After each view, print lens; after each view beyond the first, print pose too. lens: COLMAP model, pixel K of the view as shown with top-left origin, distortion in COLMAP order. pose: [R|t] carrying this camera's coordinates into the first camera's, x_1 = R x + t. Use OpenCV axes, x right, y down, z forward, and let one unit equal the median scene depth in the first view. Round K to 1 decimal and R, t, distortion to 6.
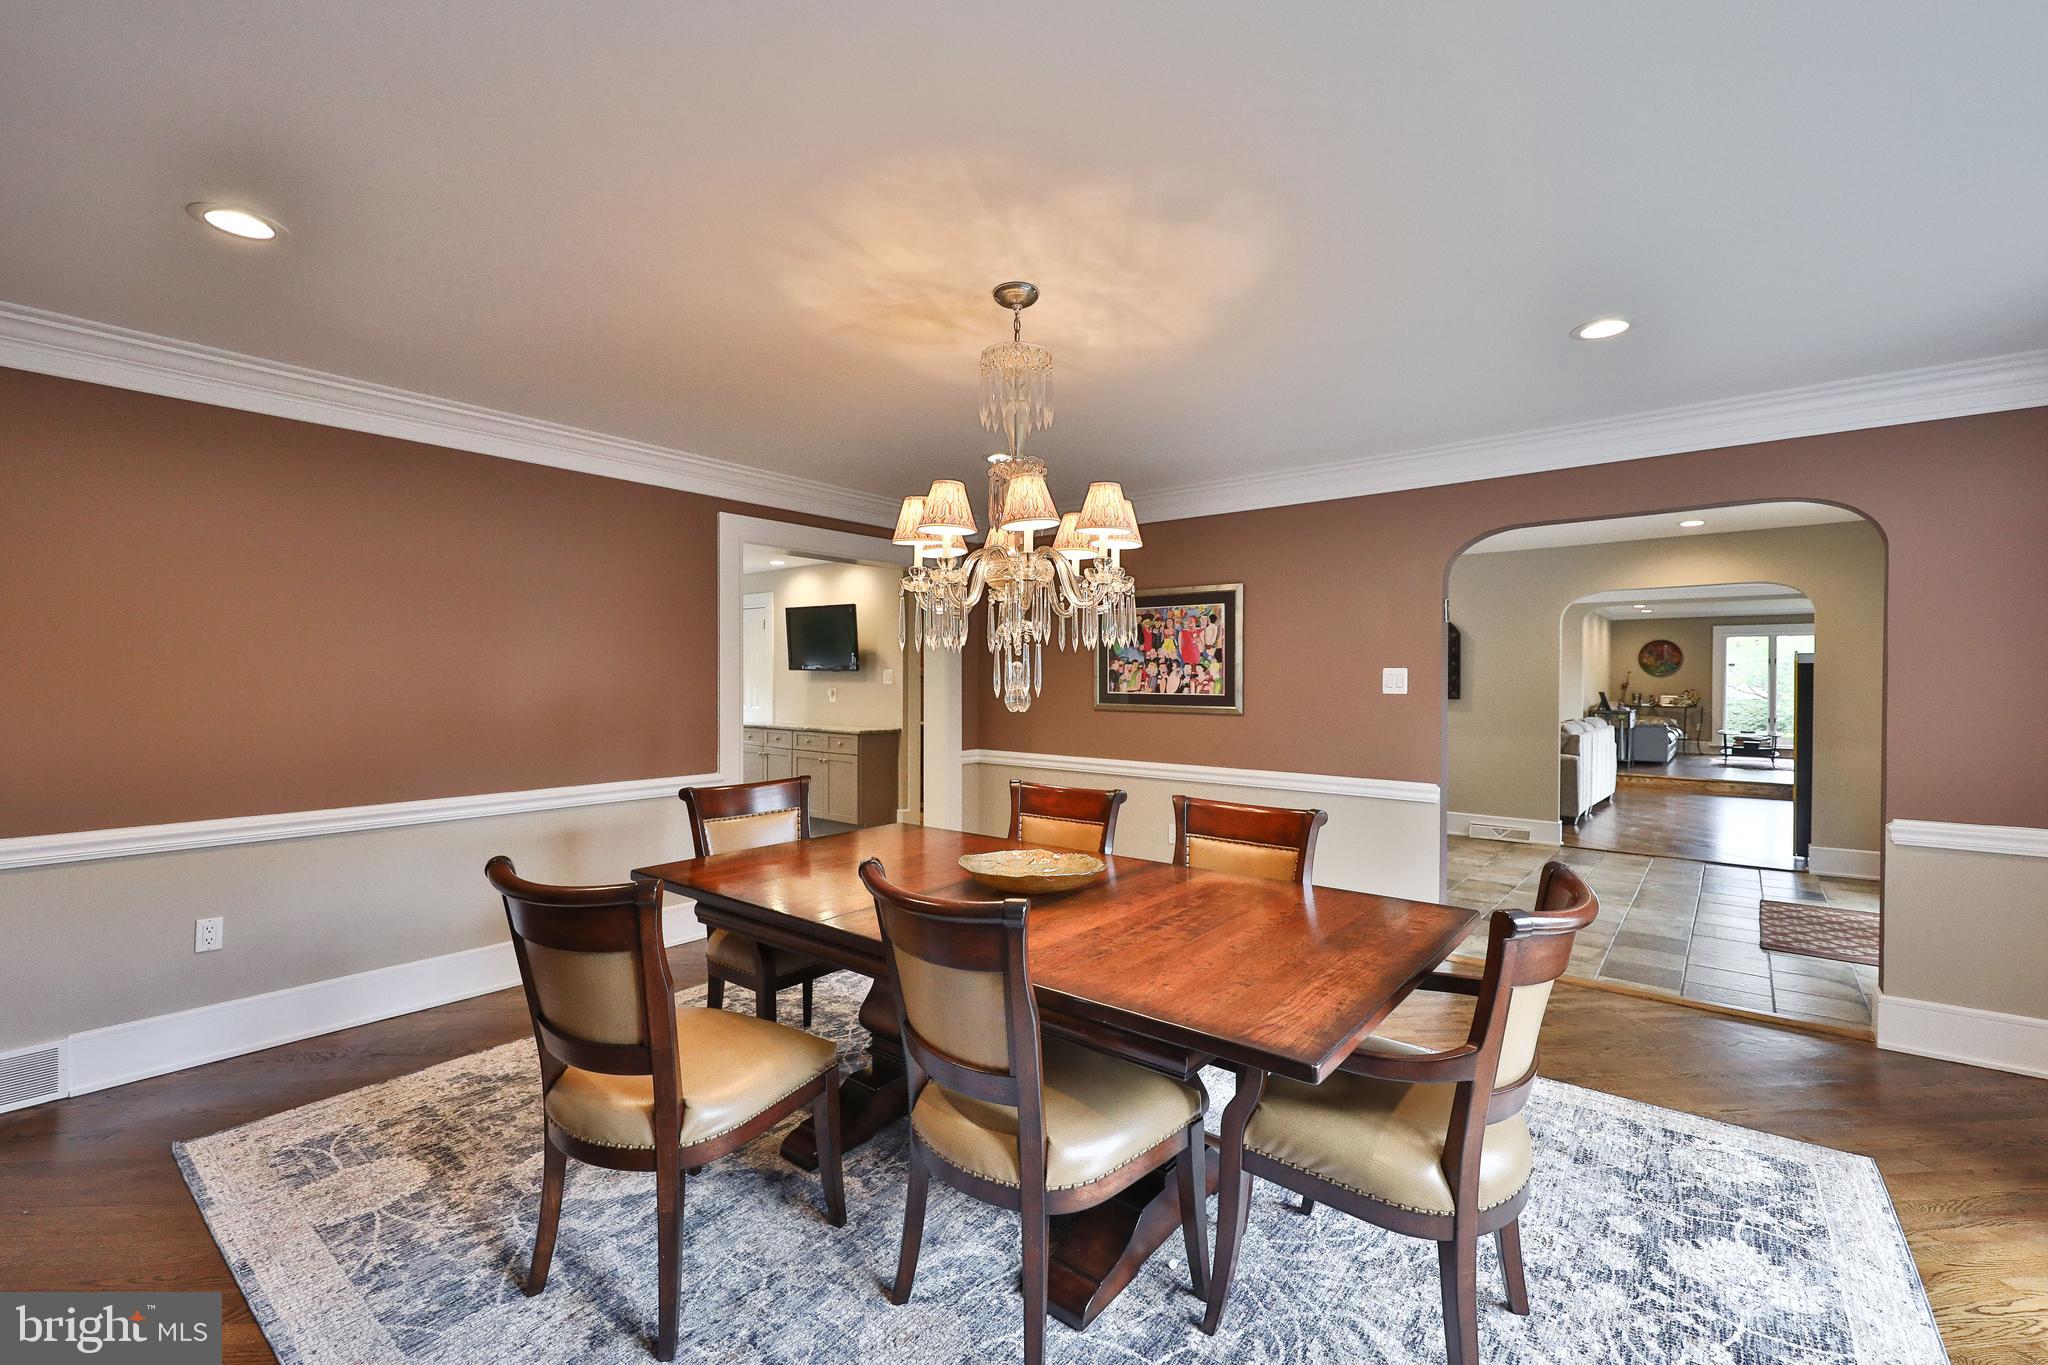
lens RADIAL K [[865.1, 0, 1024.0], [0, 865.1, 684.8], [0, 0, 1]] dist [0.010423, 0.000072]
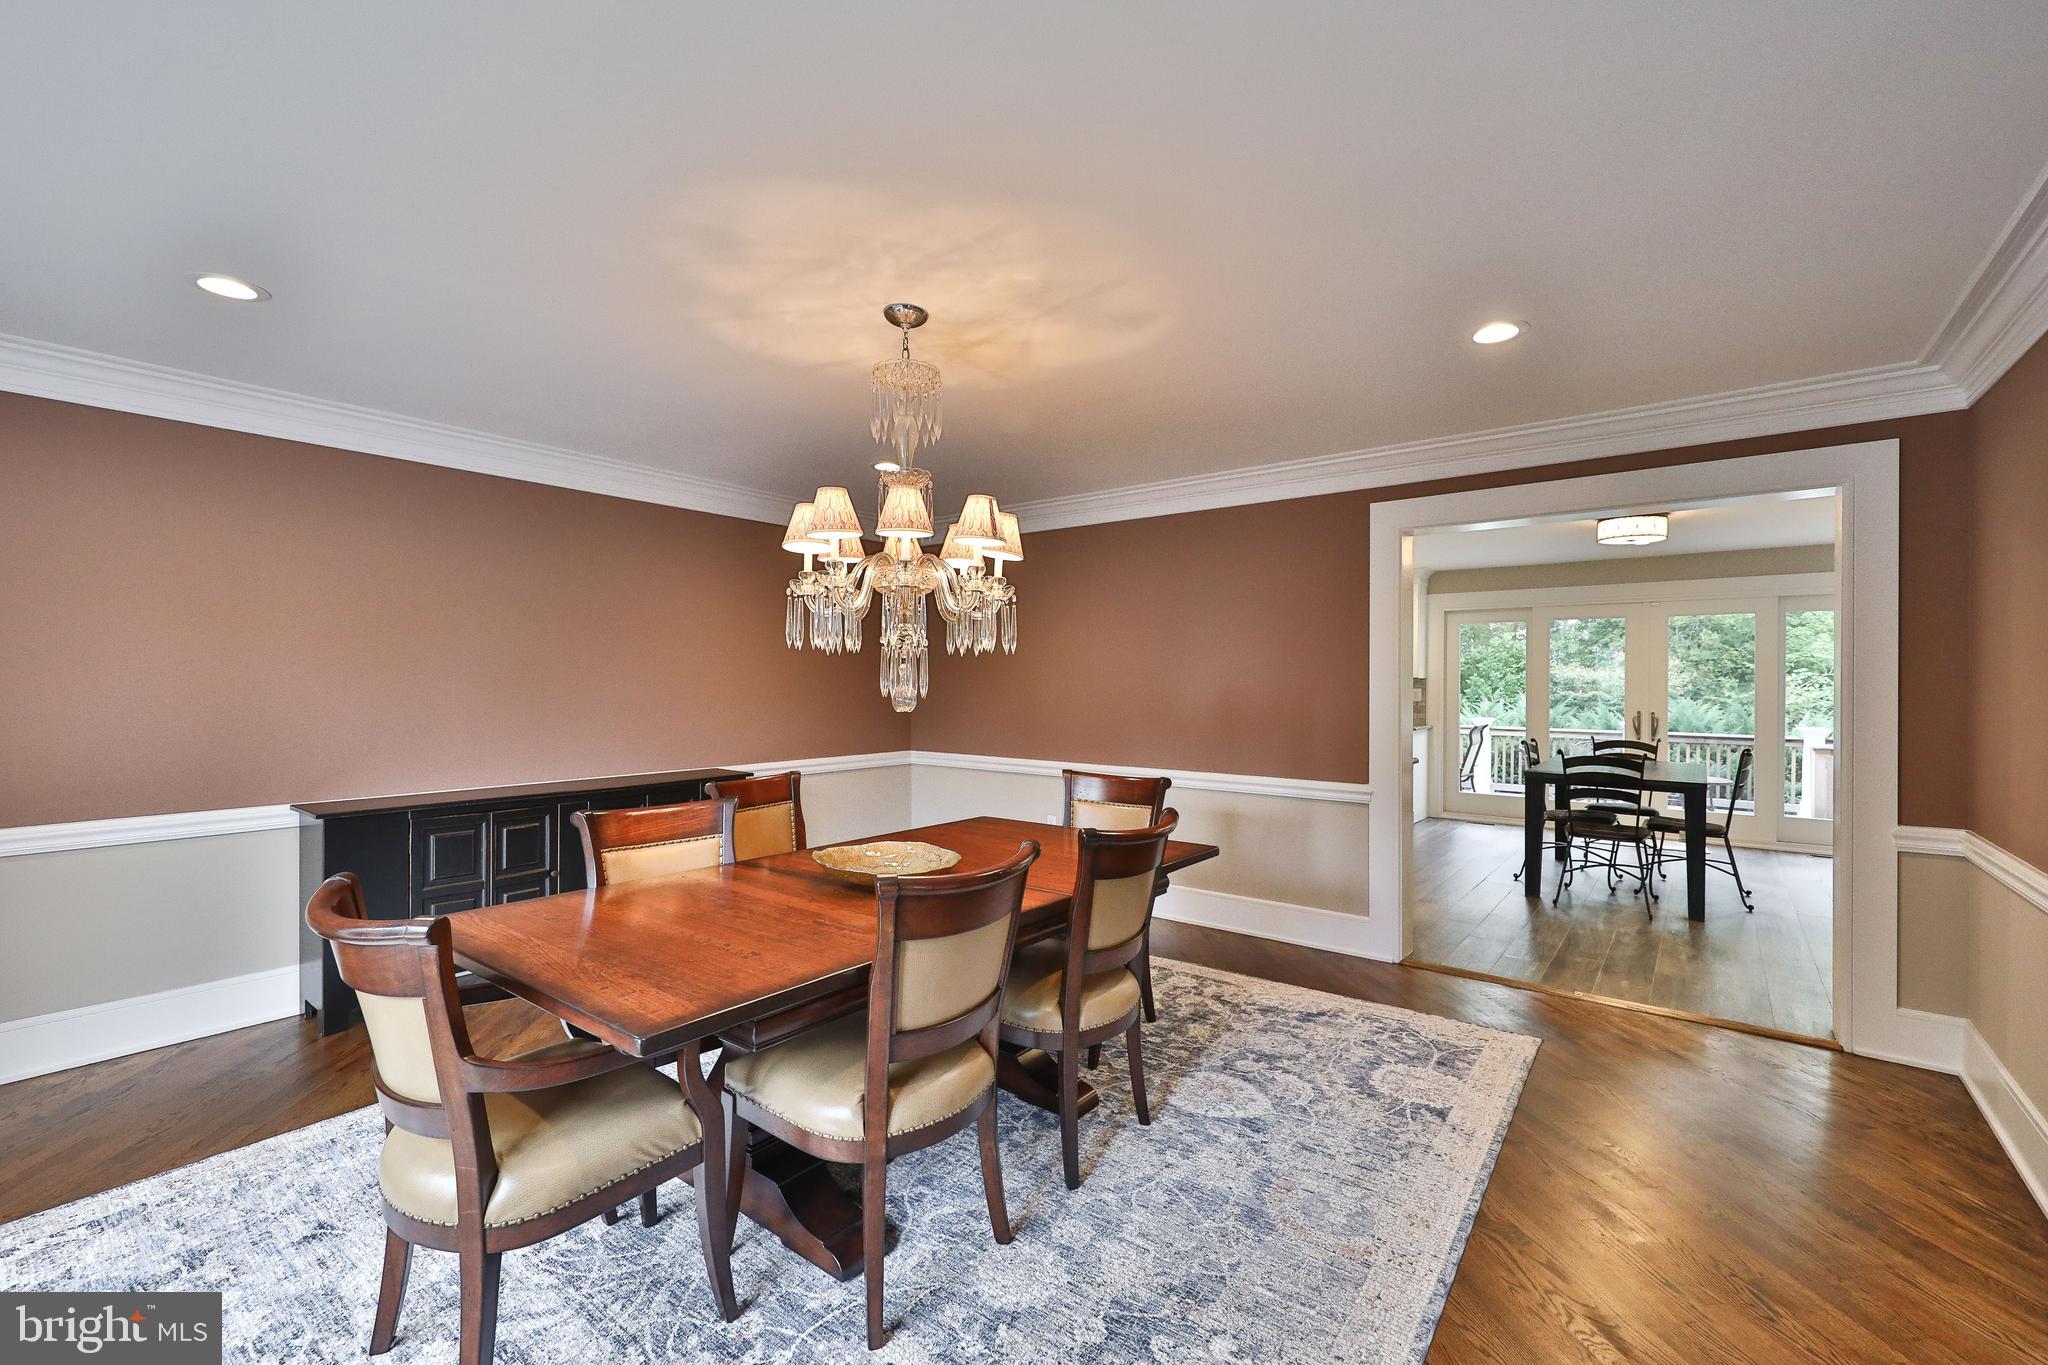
lens RADIAL K [[865.1, 0, 1039.3], [0, 865.1, 687.7], [0, 0, 1]] dist [0.010423, 0.000072]
pose [[0.023726, 0.003727, -0.999712, 0.508959], [-0.010145, 0.999942, 0.003487, -0.001685], [0.999667, 0.010059, 0.023762, 0.554796]]
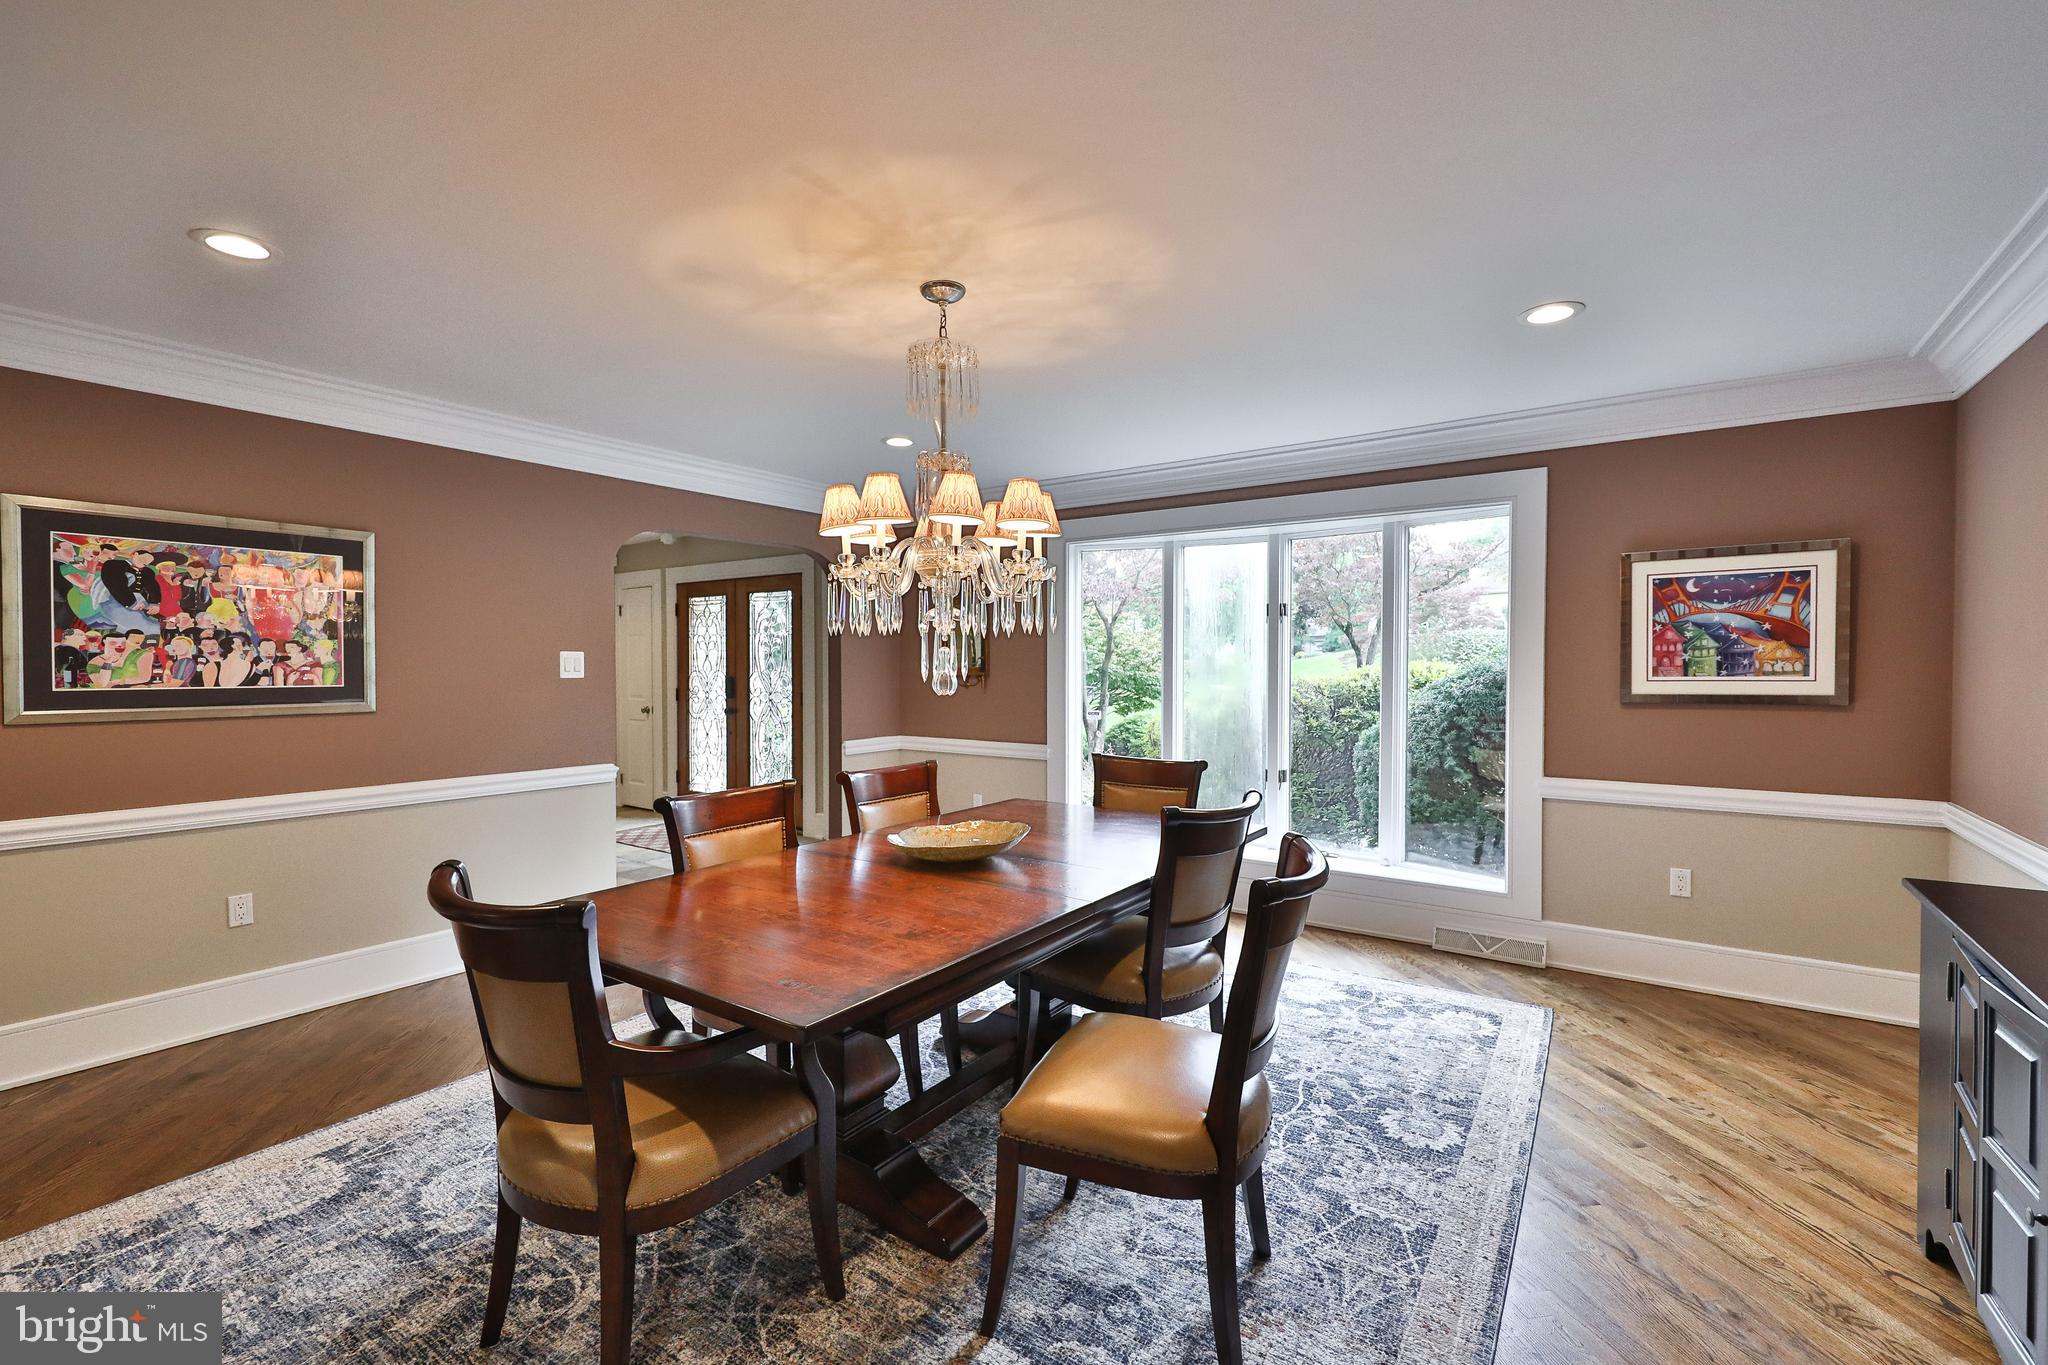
lens RADIAL K [[865.1, 0, 1056.4], [0, 865.1, 683.6], [0, 0, 1]] dist [0.010423, 0.000072]
pose [[-0.090473, -0.025278, 0.995578, -0.516644], [0.007617, 0.999631, 0.026073, -0.004092], [-0.995870, 0.009942, -0.090247, 0.468221]]
